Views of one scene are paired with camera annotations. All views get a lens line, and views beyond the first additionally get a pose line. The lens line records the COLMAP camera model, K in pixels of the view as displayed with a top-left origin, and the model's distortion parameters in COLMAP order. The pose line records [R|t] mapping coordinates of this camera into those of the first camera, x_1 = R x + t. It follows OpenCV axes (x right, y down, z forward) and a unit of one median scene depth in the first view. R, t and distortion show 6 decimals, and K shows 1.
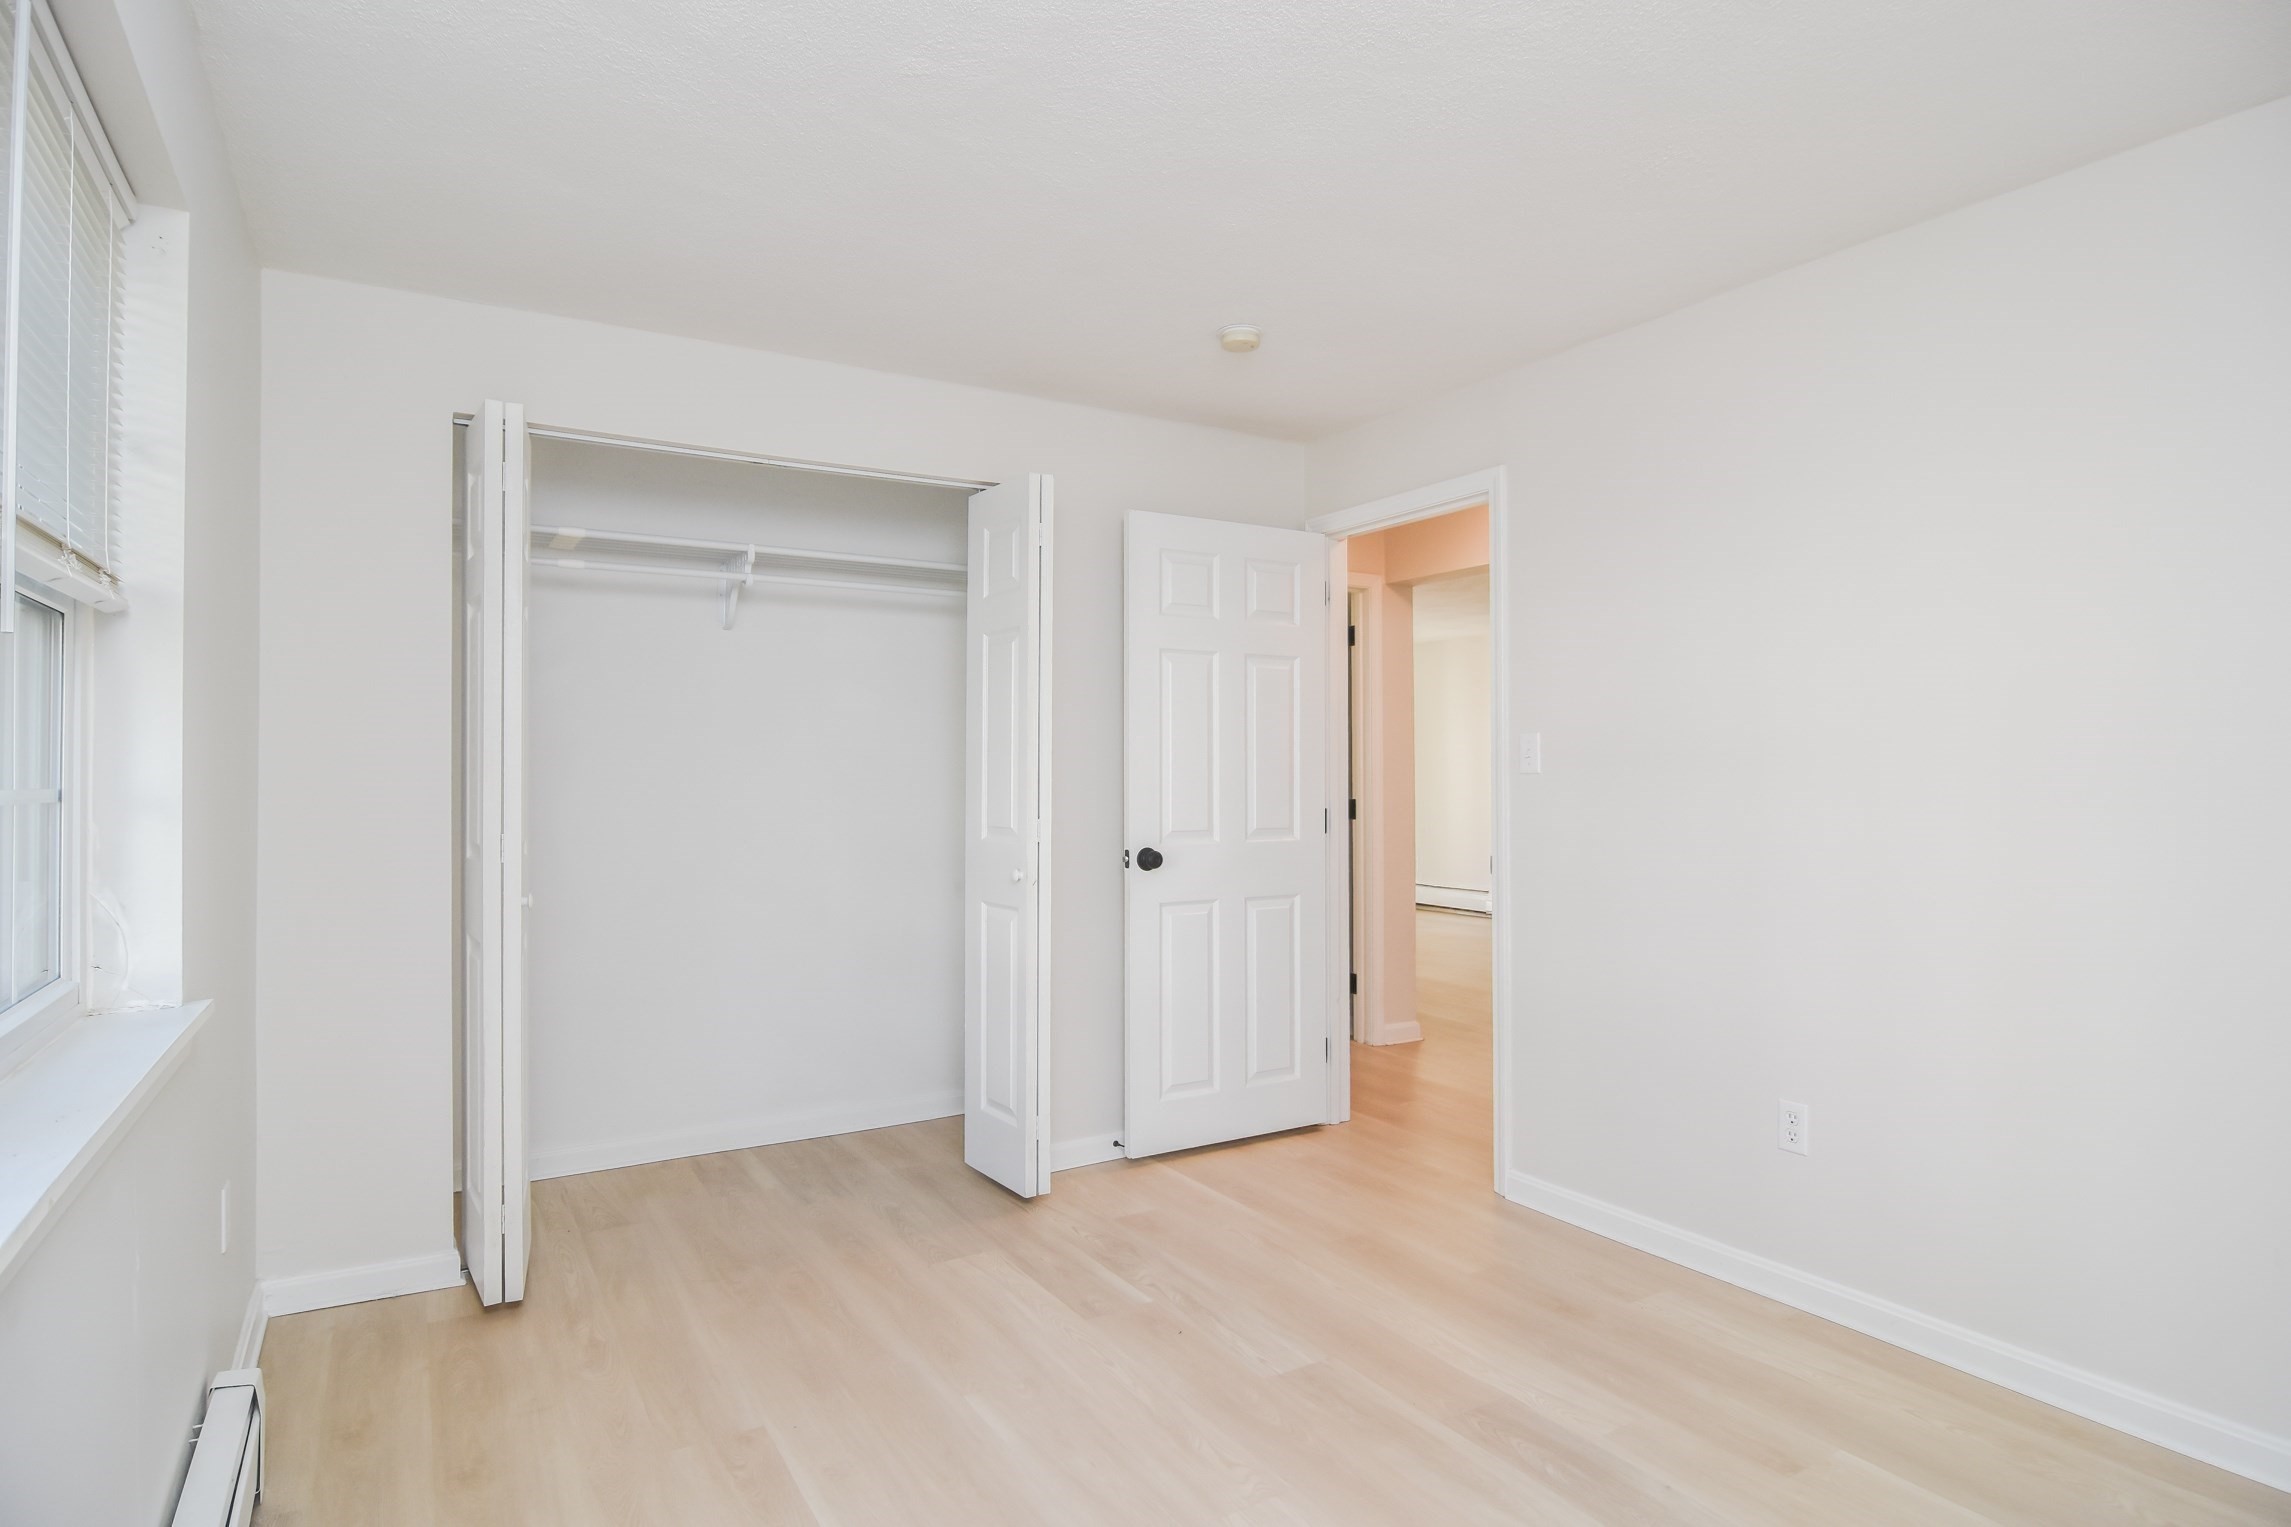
lens RADIAL K [[1225.0, 0, 1151.2], [0, 1225.0, 758.3], [0, 0, 1]] dist [-0.006527, -0.011362]
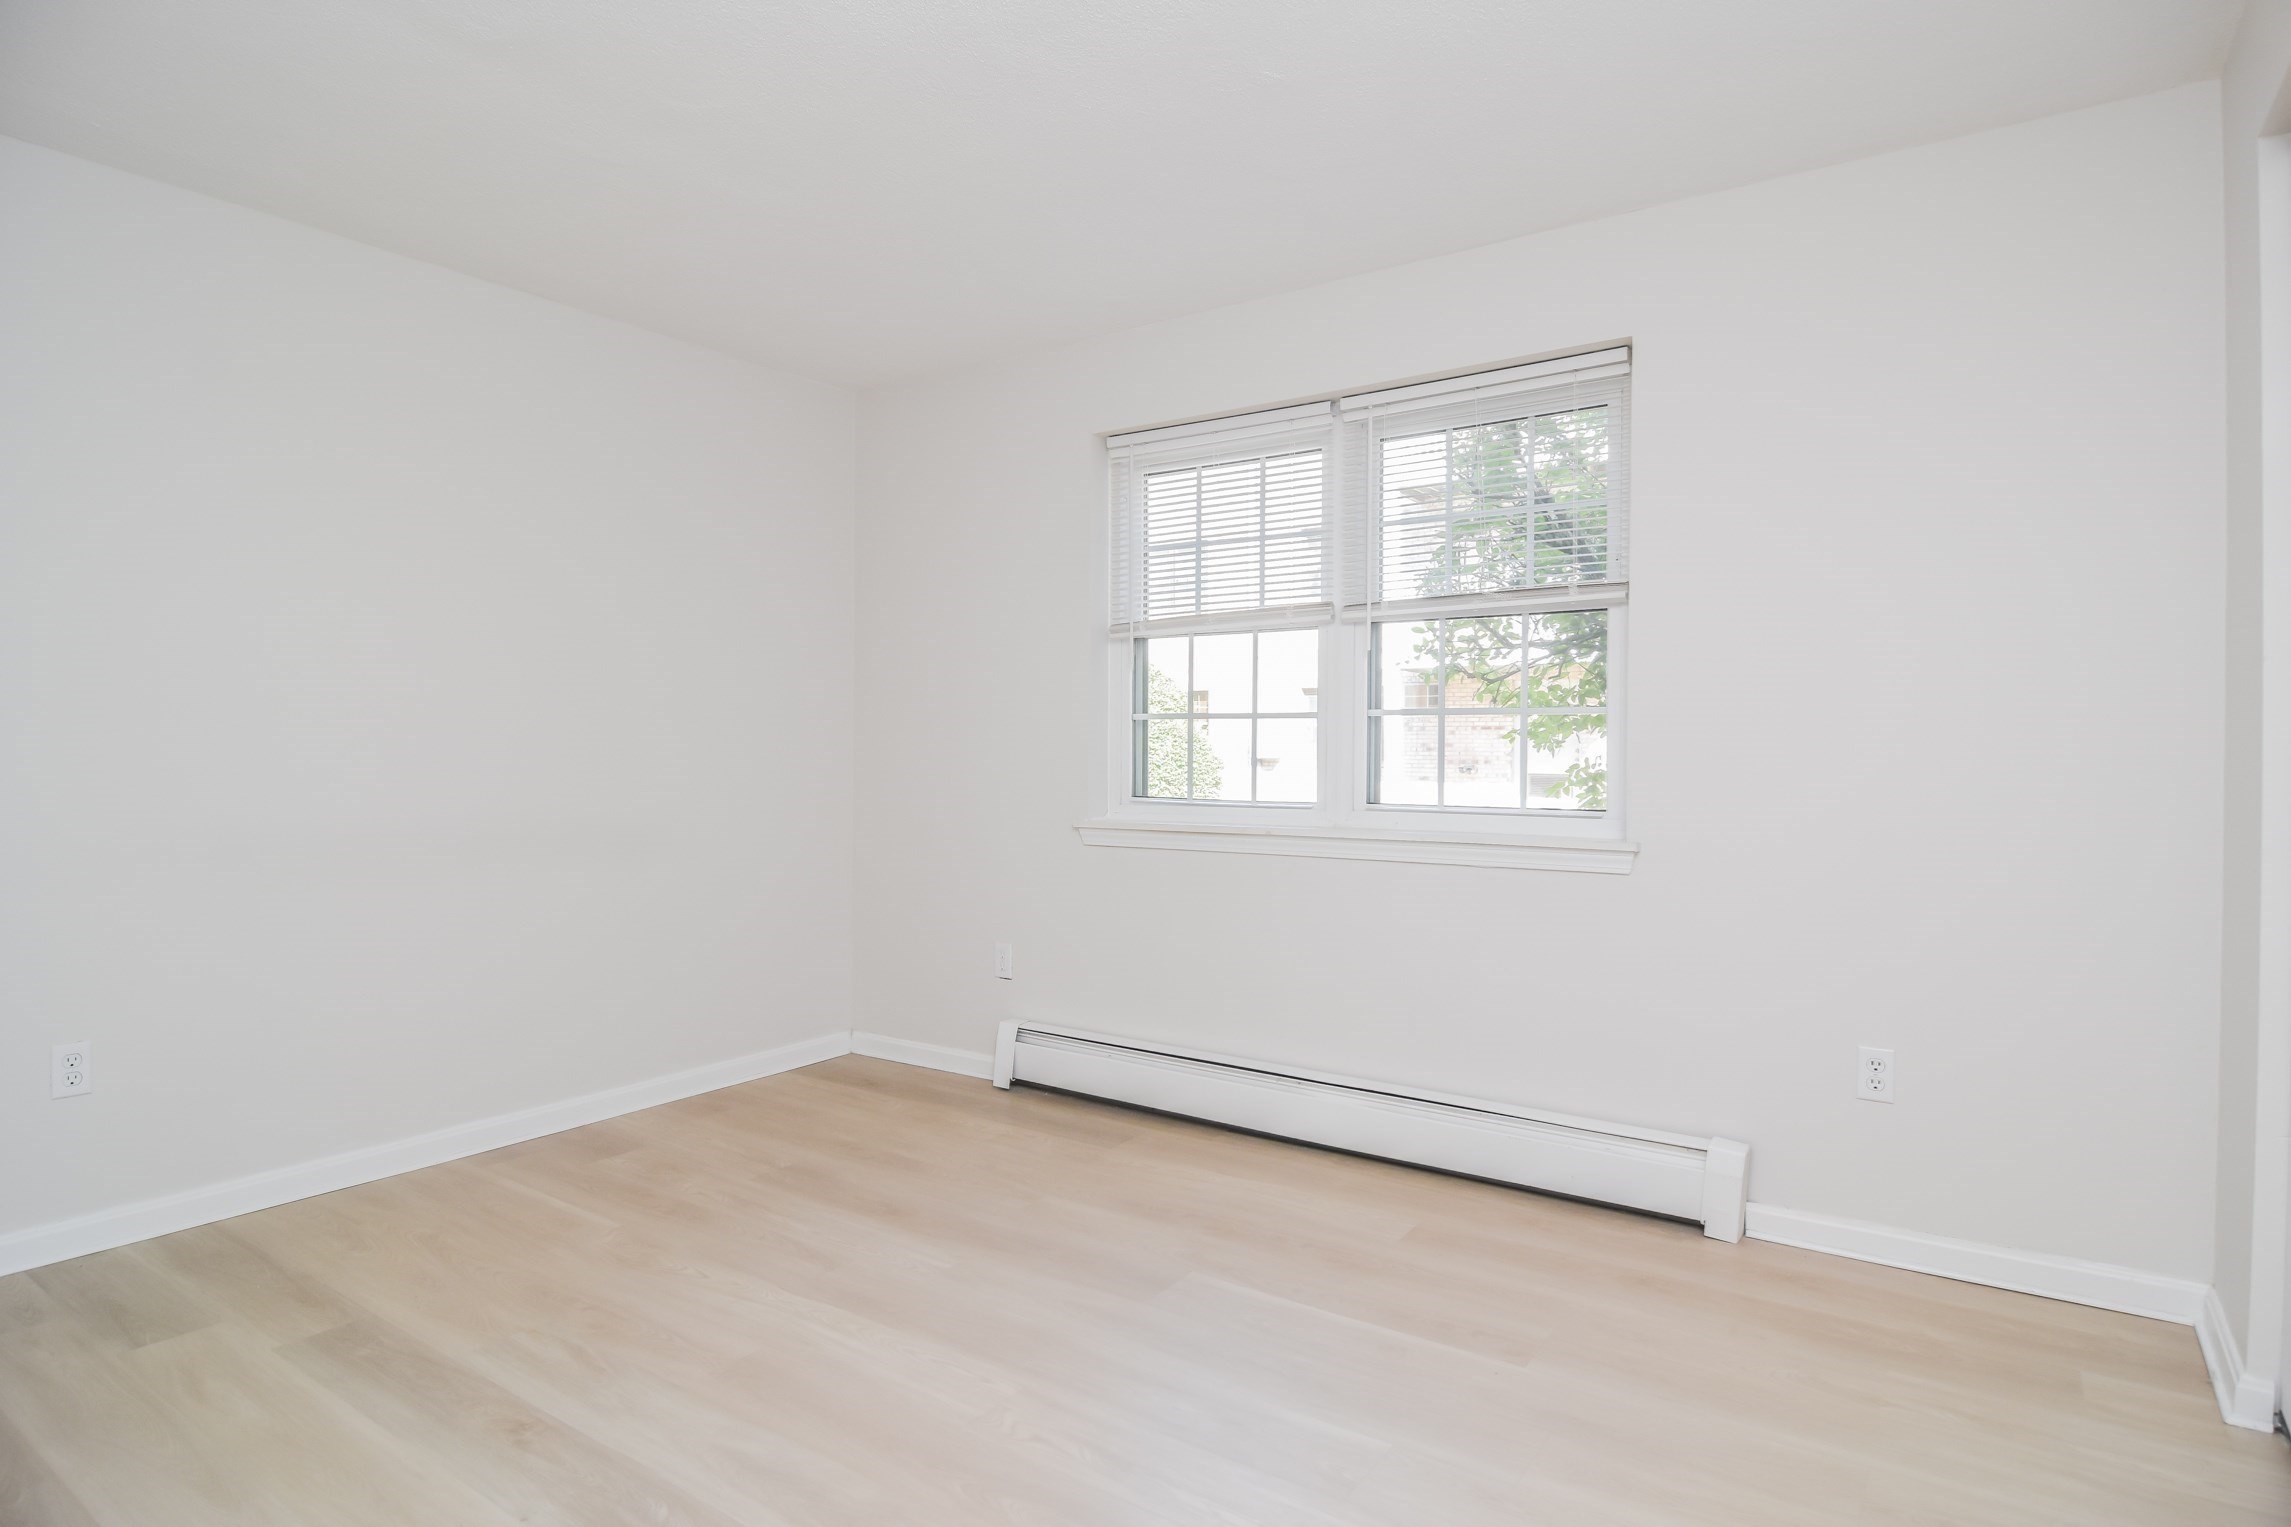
lens RADIAL K [[1225.0, 0, 1151.2], [0, 1225.0, 758.3], [0, 0, 1]] dist [-0.006527, -0.011362]
pose [[-0.915342, 0.009370, -0.402569, 0.236191], [0.005838, 0.999933, 0.009999, 0.044496], [0.402636, 0.006803, -0.915335, 1.269802]]
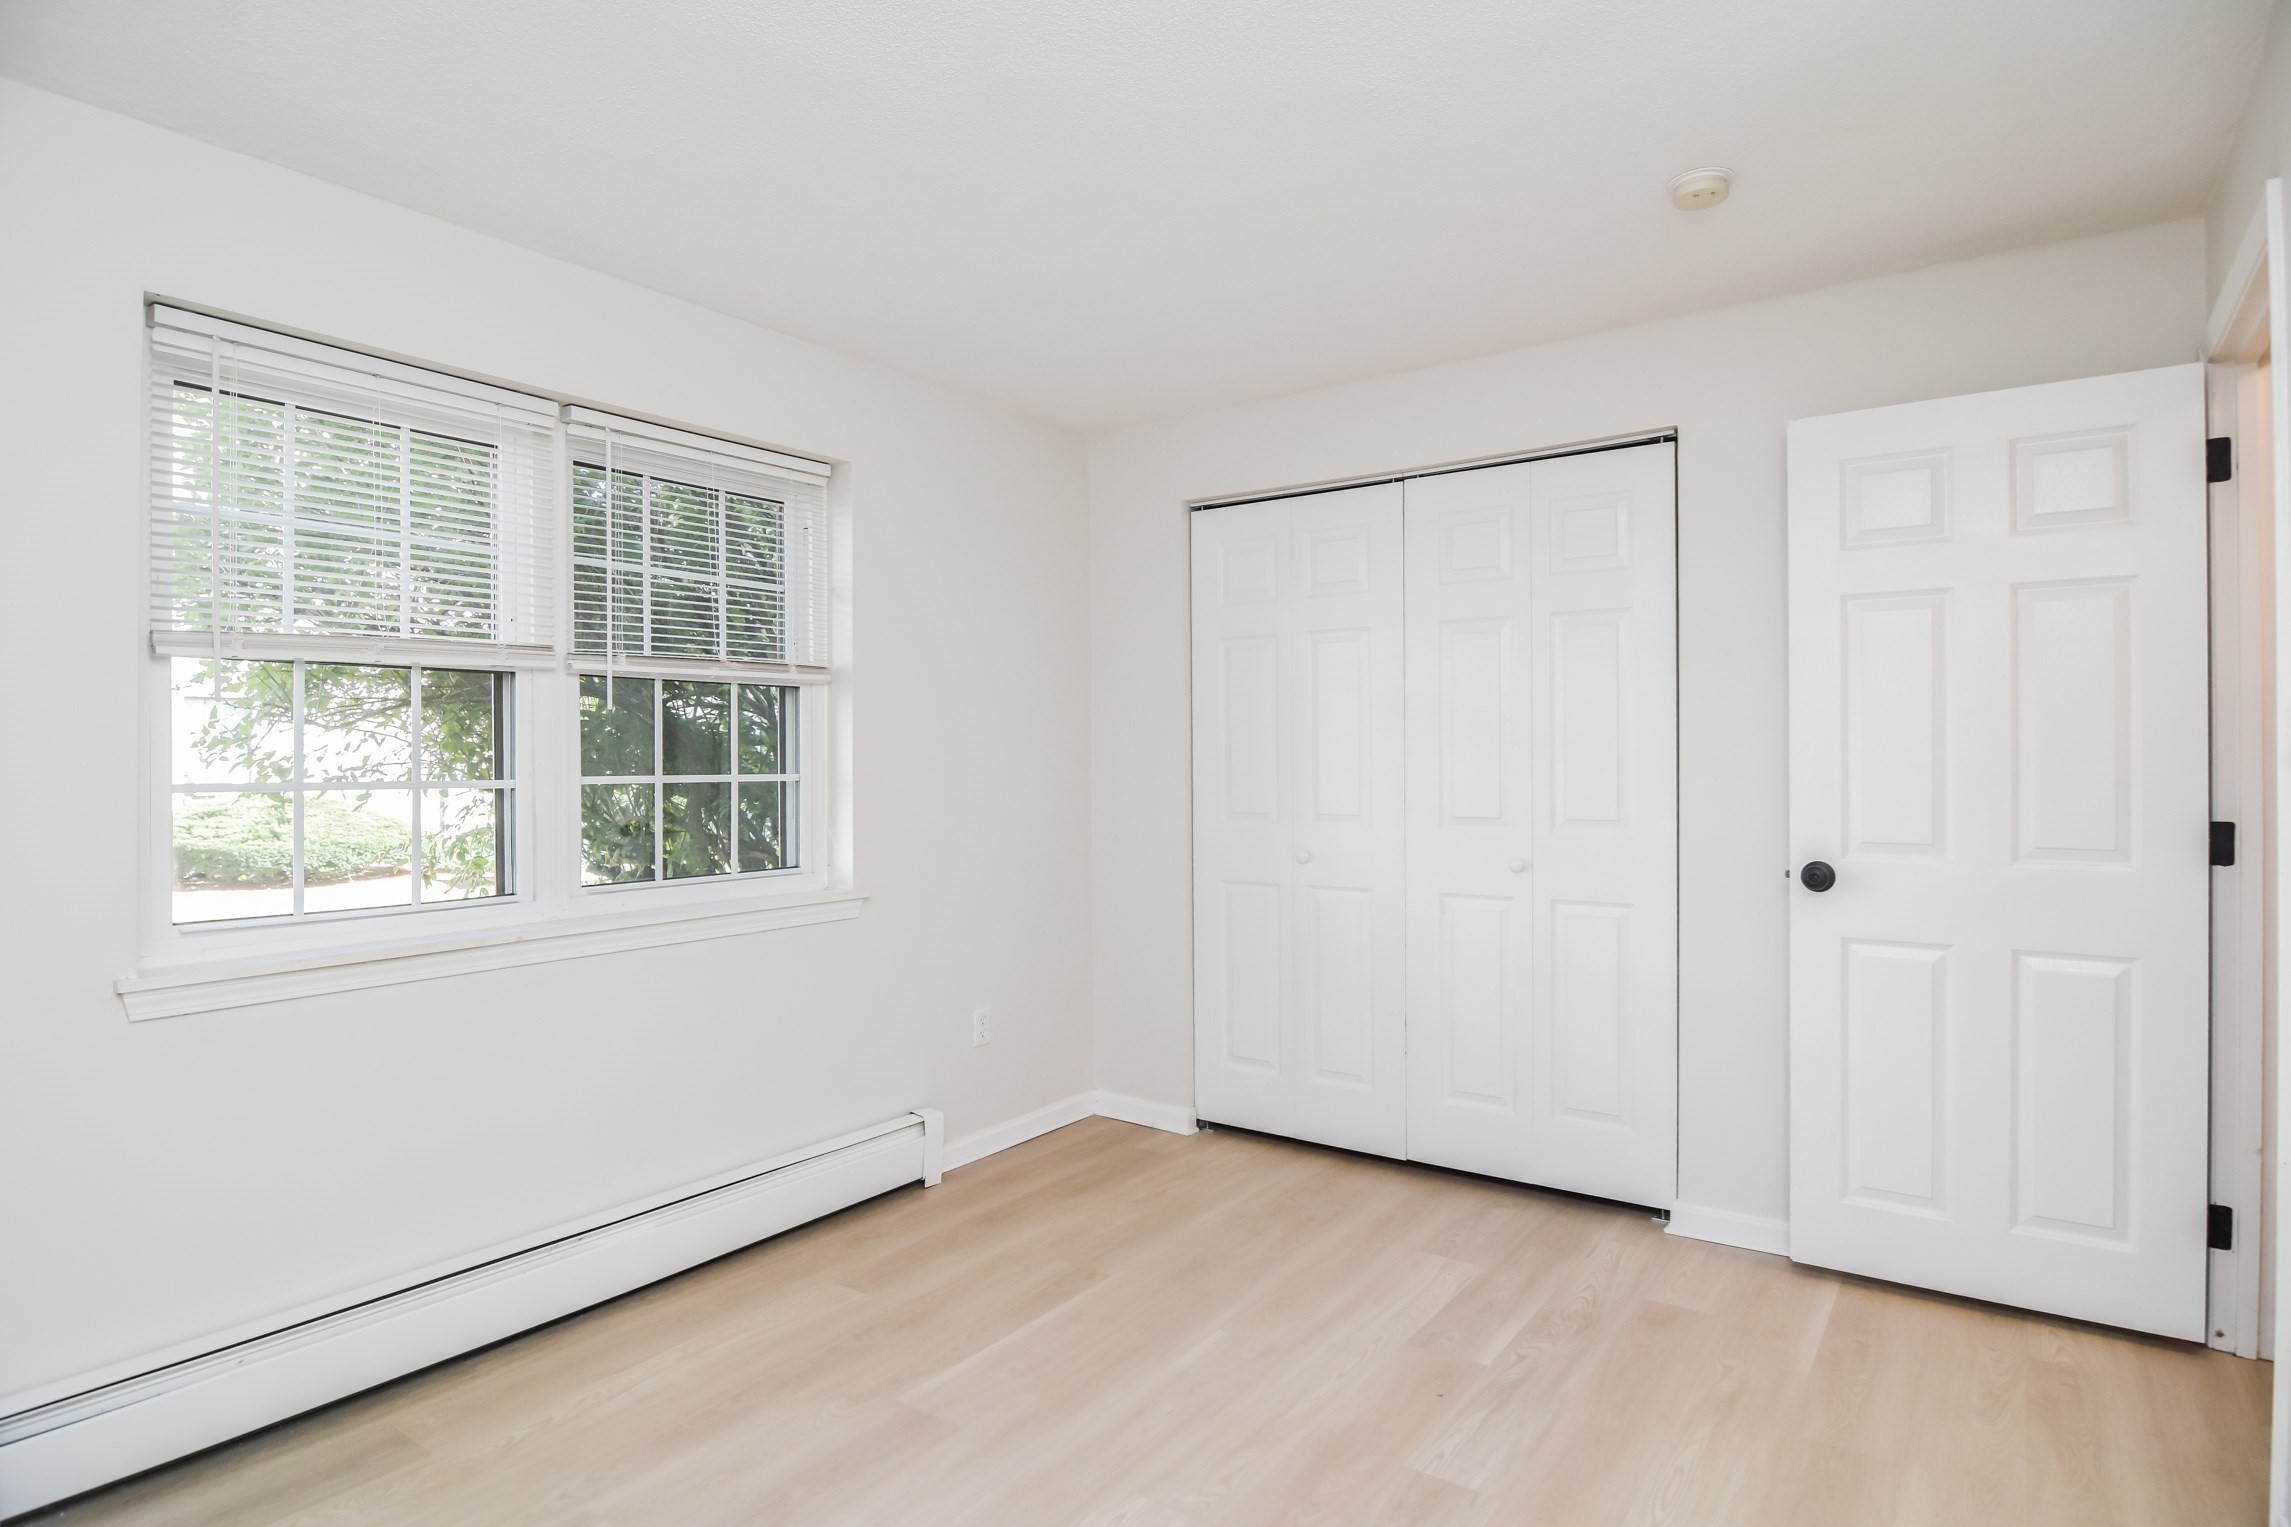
lens RADIAL K [[1225.0, 0, 1151.2], [0, 1225.0, 758.3], [0, 0, 1]] dist [-0.006527, -0.011362]
pose [[0.393850, -0.003263, -0.919169, 0.636748], [0.012410, 0.999921, 0.001768, 0.003563], [0.919091, -0.012103, 0.393860, 0.392277]]
